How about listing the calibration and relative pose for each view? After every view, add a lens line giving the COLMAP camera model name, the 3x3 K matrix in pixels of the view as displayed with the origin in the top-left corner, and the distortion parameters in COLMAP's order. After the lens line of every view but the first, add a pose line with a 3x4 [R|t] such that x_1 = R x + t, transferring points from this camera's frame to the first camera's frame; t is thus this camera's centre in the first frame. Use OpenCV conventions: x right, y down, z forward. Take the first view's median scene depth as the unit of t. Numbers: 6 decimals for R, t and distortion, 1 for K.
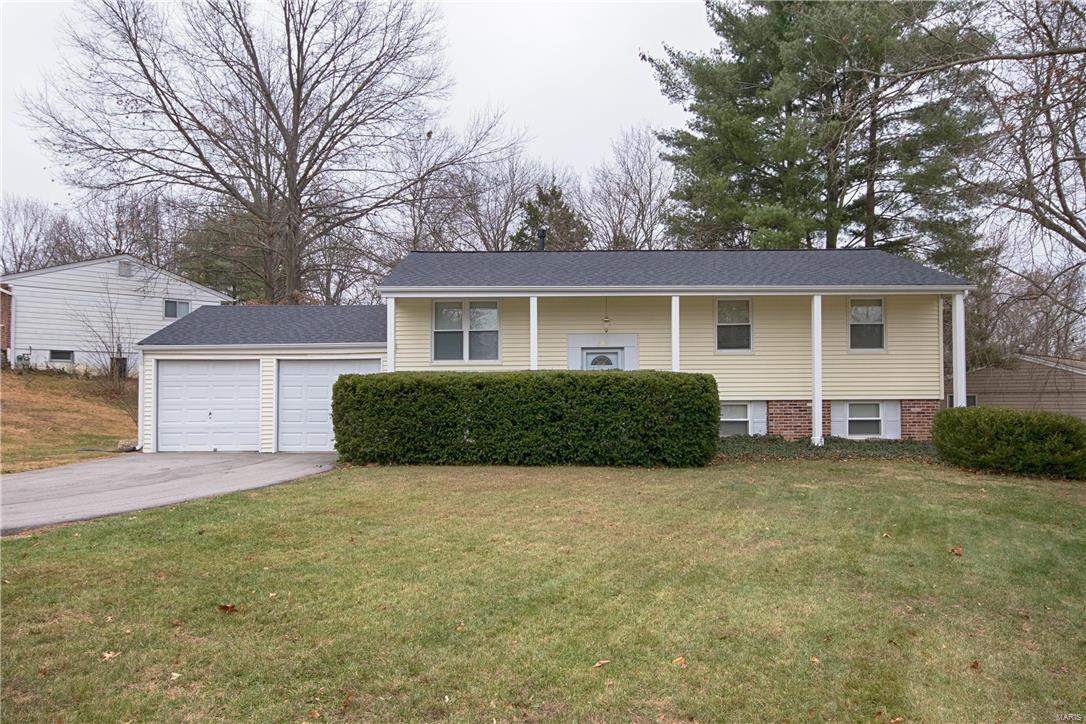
lens RADIAL K [[858.0, 0, 543.0], [0, 858.0, 362.0], [0, 0, 1]] dist [0.006357, 0.002427]
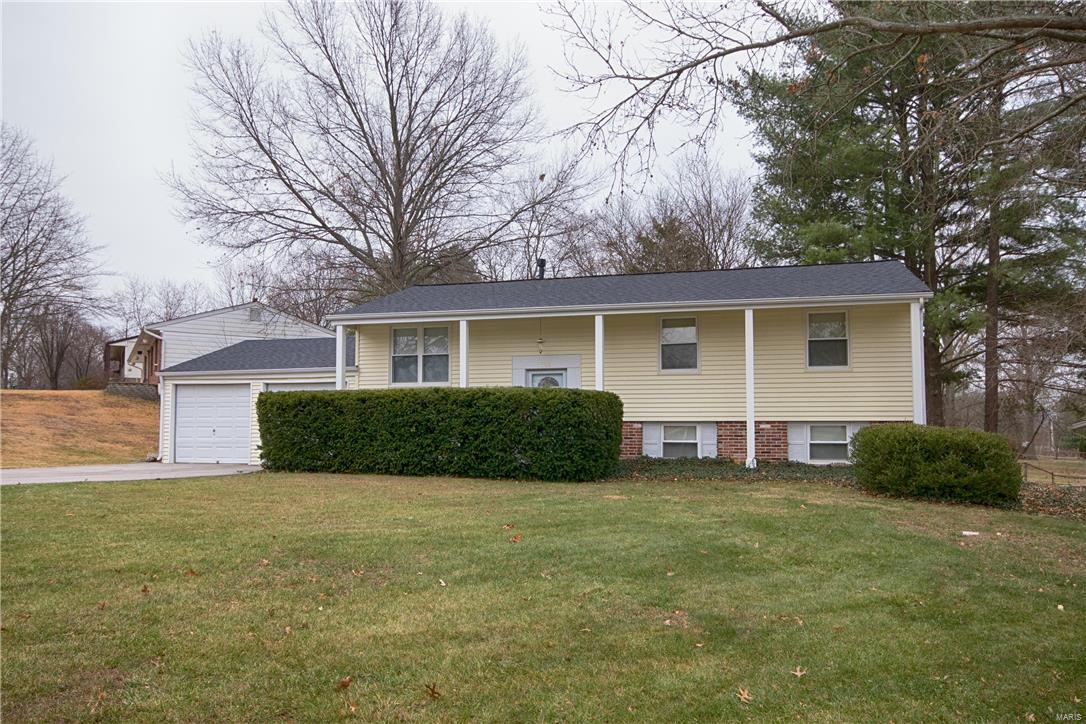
lens RADIAL K [[875.2, 0, 543.0], [0, 875.2, 369.3], [0, 0, 1]] dist [-0.001175, 0.039392]
pose [[0.950253, -0.016347, -0.311049, 0.396312], [0.002022, 0.998925, -0.046322, 0.032447], [0.311471, 0.043388, 0.949265, 0.010146]]
